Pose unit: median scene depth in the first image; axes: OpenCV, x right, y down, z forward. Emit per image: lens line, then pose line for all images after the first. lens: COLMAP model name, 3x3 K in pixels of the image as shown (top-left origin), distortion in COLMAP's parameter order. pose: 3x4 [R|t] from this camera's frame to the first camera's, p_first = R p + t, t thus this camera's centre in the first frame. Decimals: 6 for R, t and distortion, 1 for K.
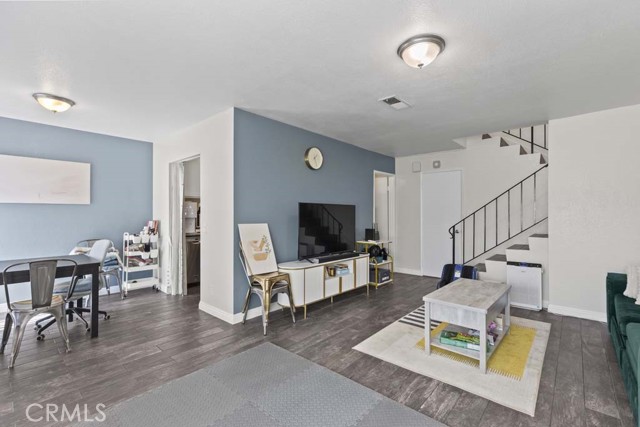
lens RADIAL K [[287.1, 0, 320.8], [0, 287.1, 212.4], [0, 0, 1]] dist [0.006006, -0.000049]
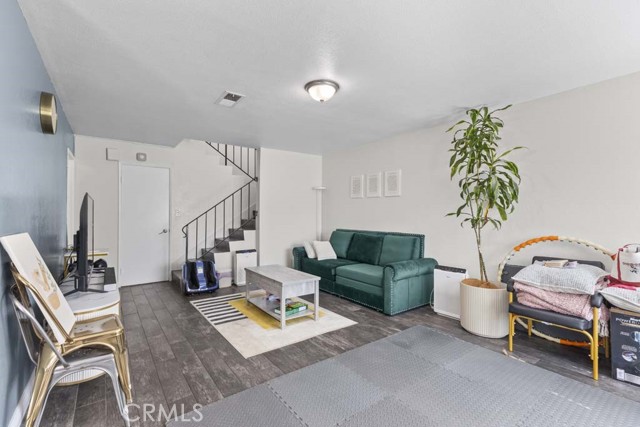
lens RADIAL K [[287.1, 0, 323.0], [0, 287.1, 213.3], [0, 0, 1]] dist [0.006006, -0.000049]
pose [[0.201721, 0.000805, 0.979443, -0.587858], [-0.008758, 0.999961, 0.000982, 0.001964], [-0.979404, -0.008776, 0.201720, 0.450880]]
